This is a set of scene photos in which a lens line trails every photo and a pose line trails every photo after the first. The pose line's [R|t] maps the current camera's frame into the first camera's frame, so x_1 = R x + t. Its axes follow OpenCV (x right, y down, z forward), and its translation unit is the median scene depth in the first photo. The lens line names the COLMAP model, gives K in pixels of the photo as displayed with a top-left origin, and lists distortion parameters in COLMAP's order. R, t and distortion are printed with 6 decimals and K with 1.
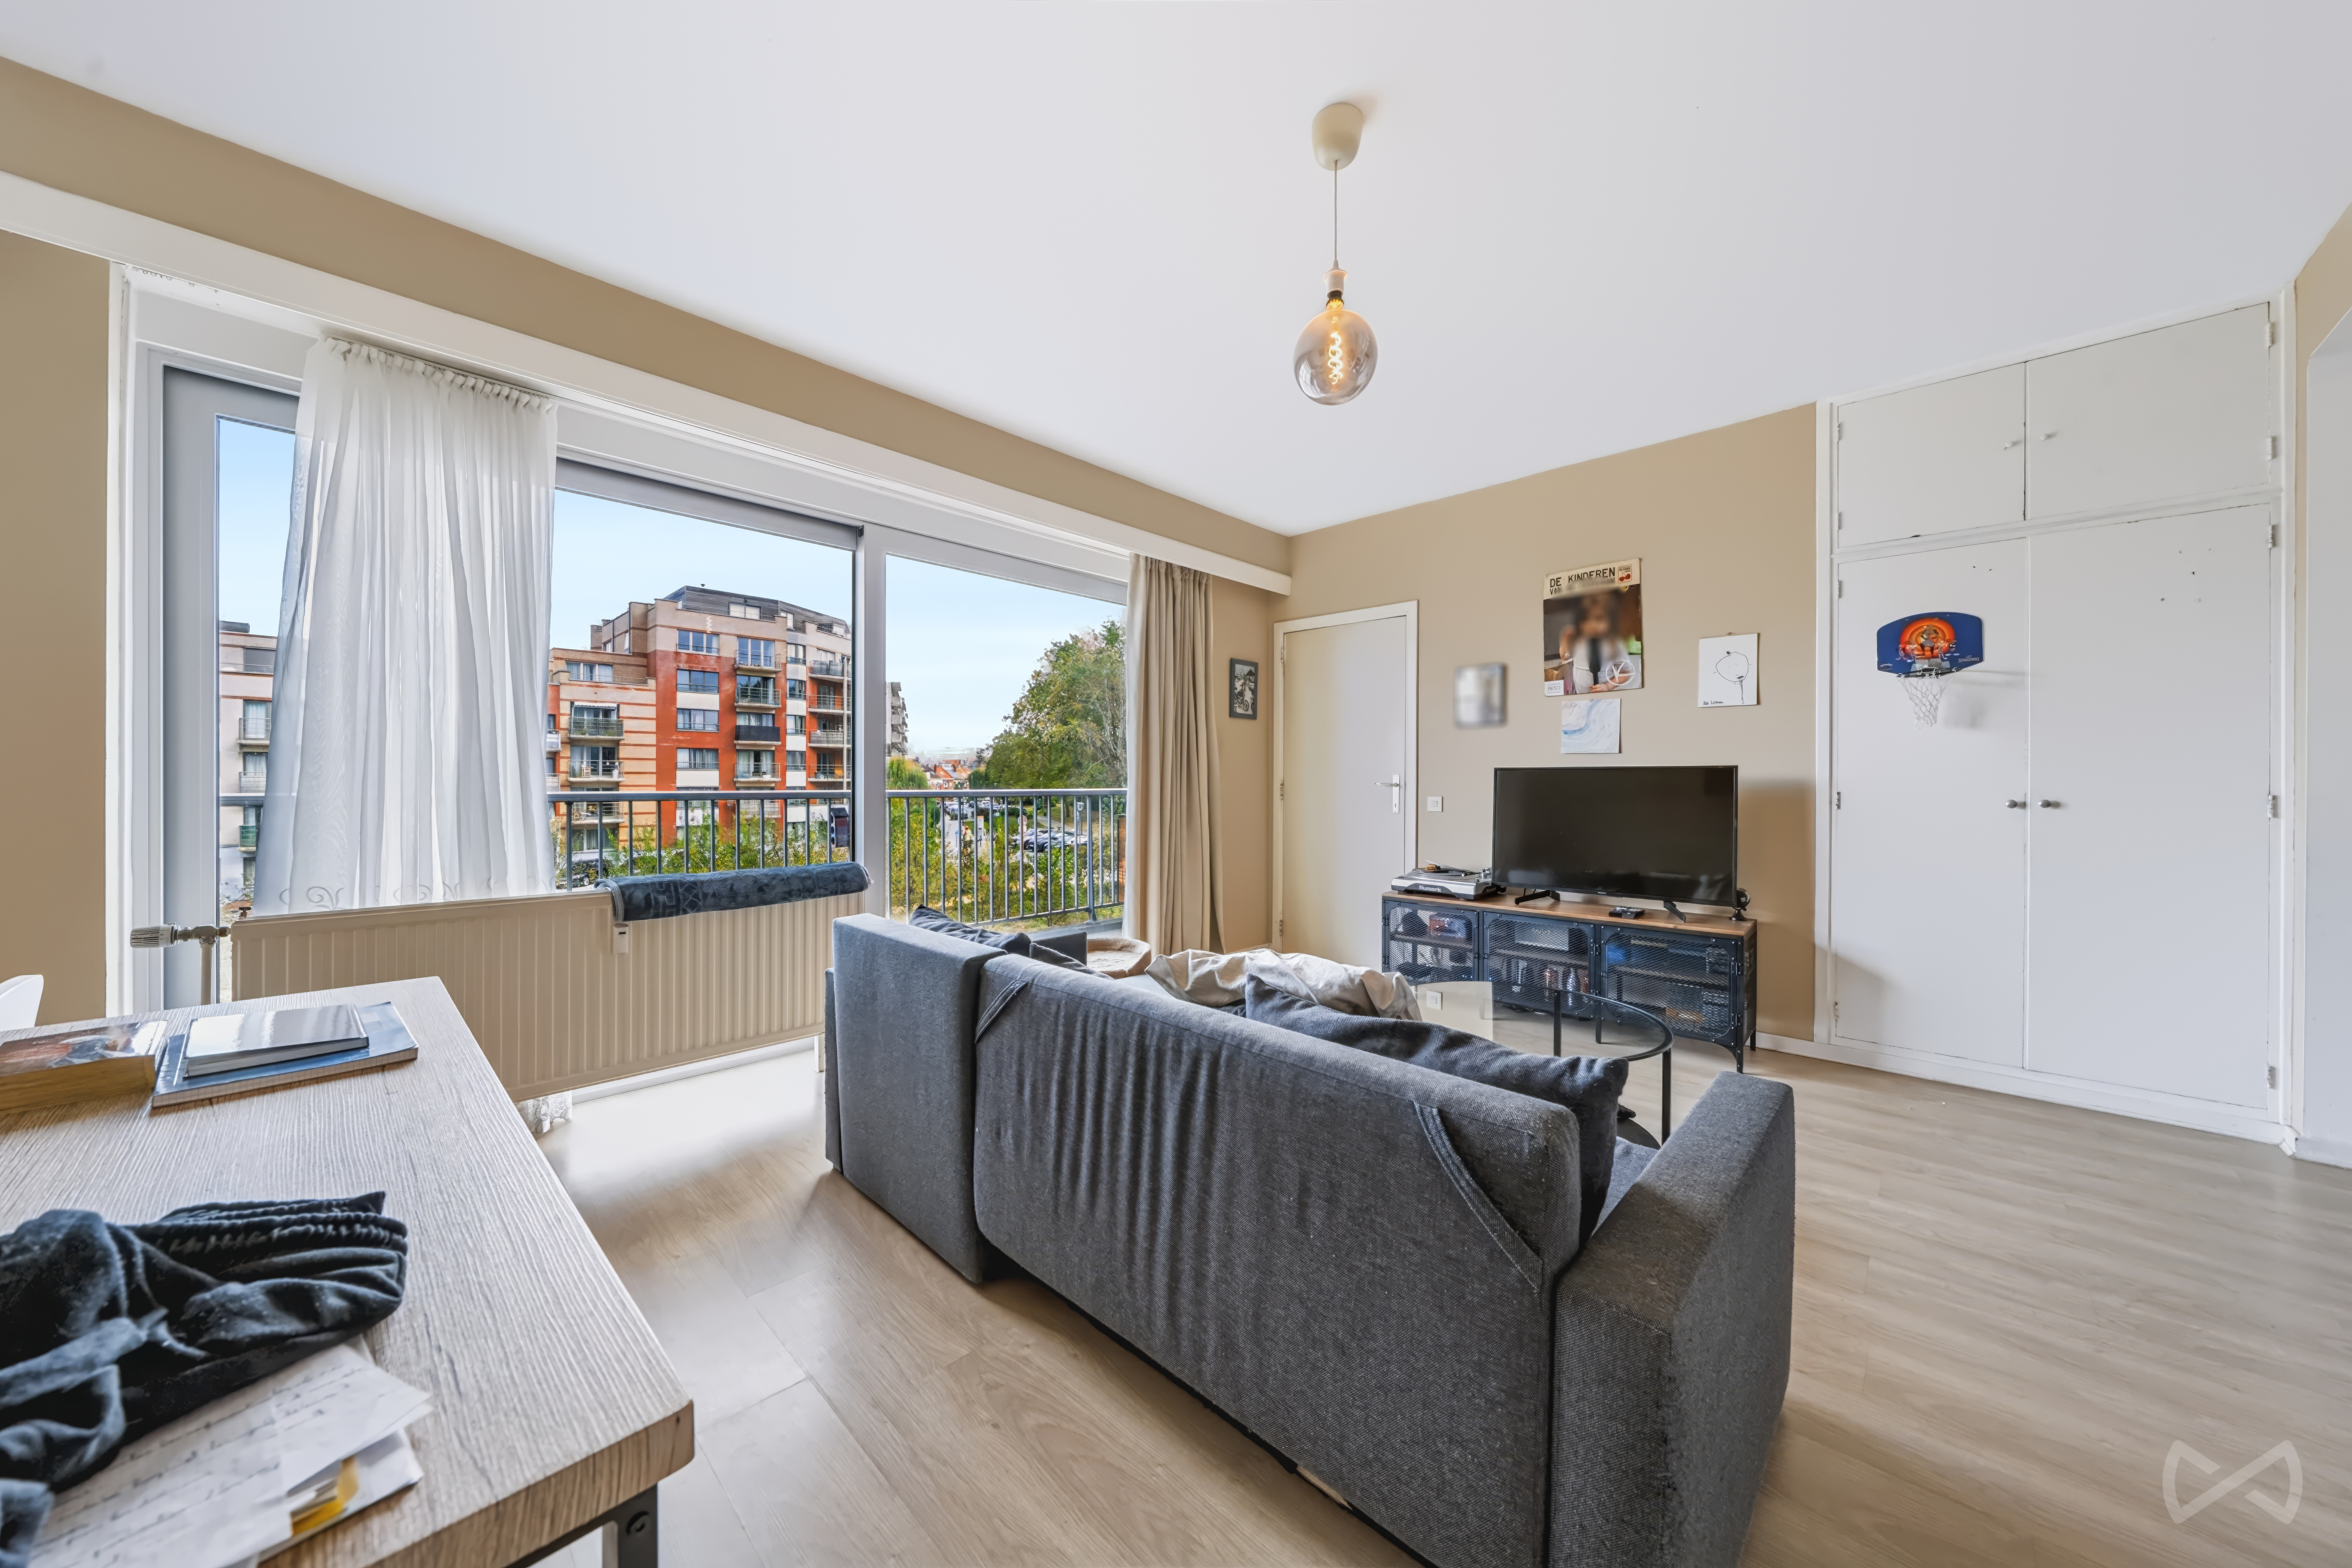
lens RADIAL K [[801.2, 0, 1176.0], [0, 801.2, 784.0], [0, 0, 1]] dist [-0.000878, -0.000053]
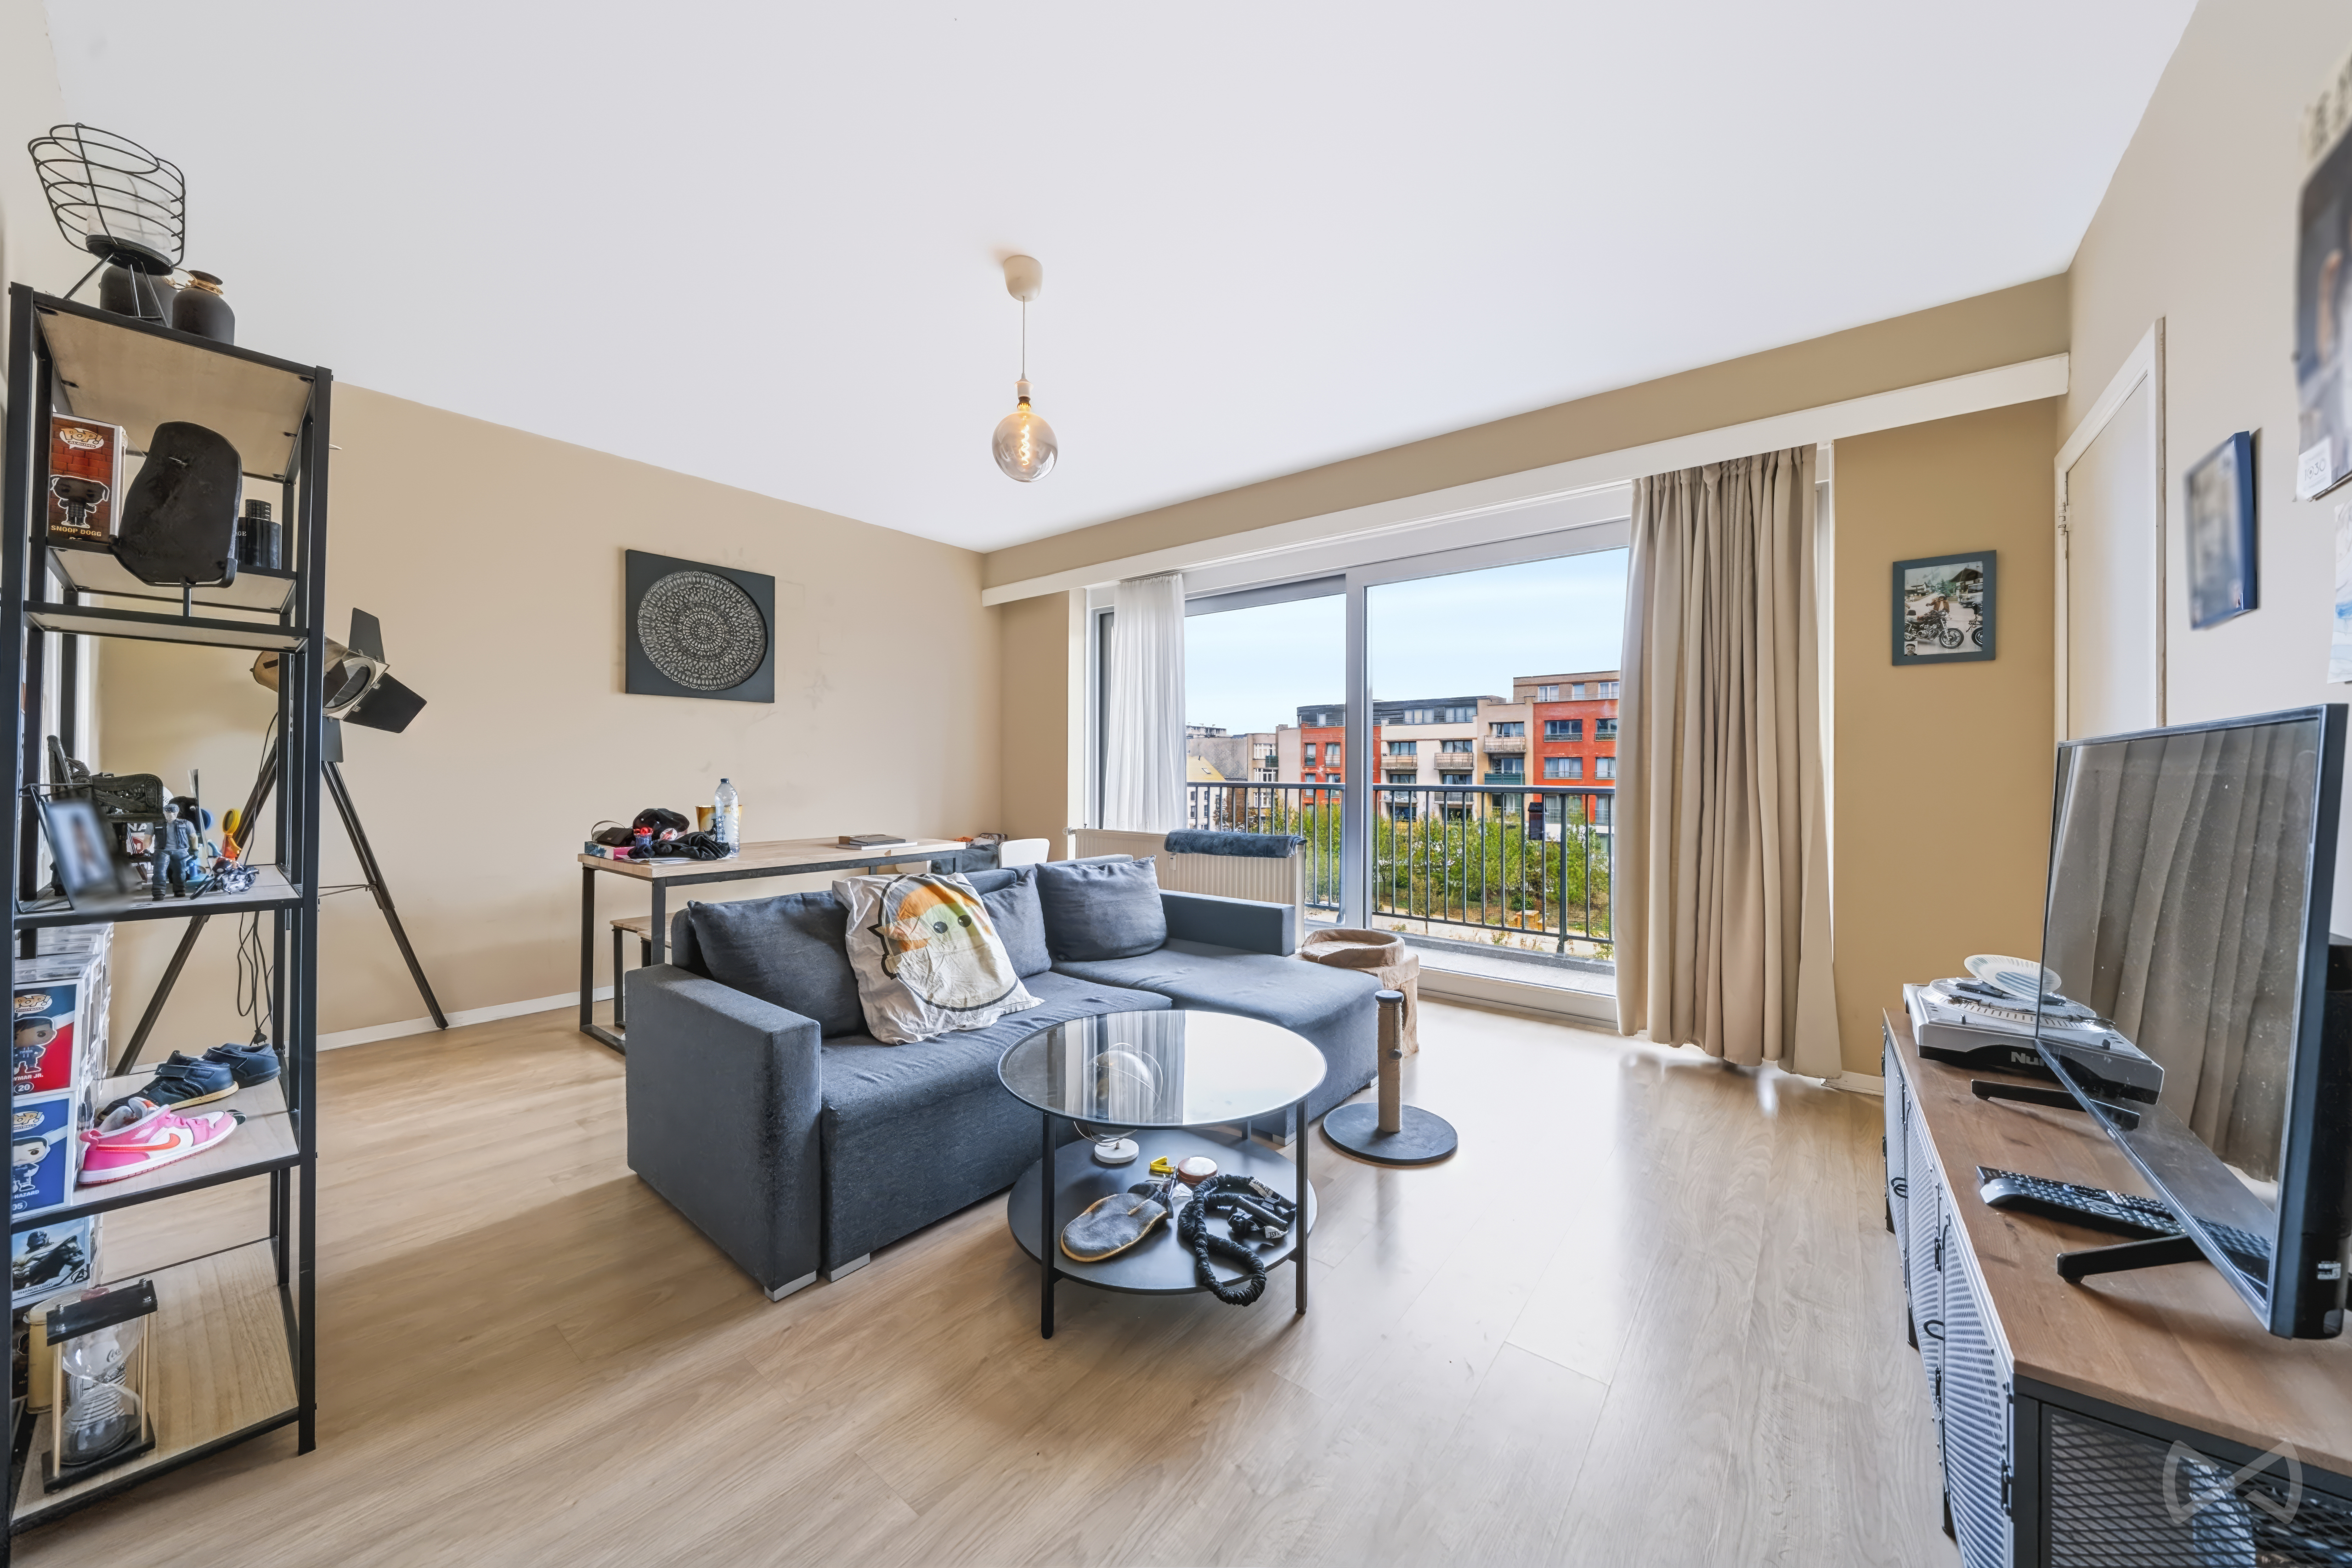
lens RADIAL K [[797.4, 0, 1176.0], [0, 797.4, 784.0], [0, 0, 1]] dist [-0.000471, -0.000020]
pose [[0.087985, 0.012363, -0.996045, 0.643812], [-0.006247, 0.999910, 0.011859, -0.003699], [0.996102, 0.005179, 0.088054, 0.484575]]
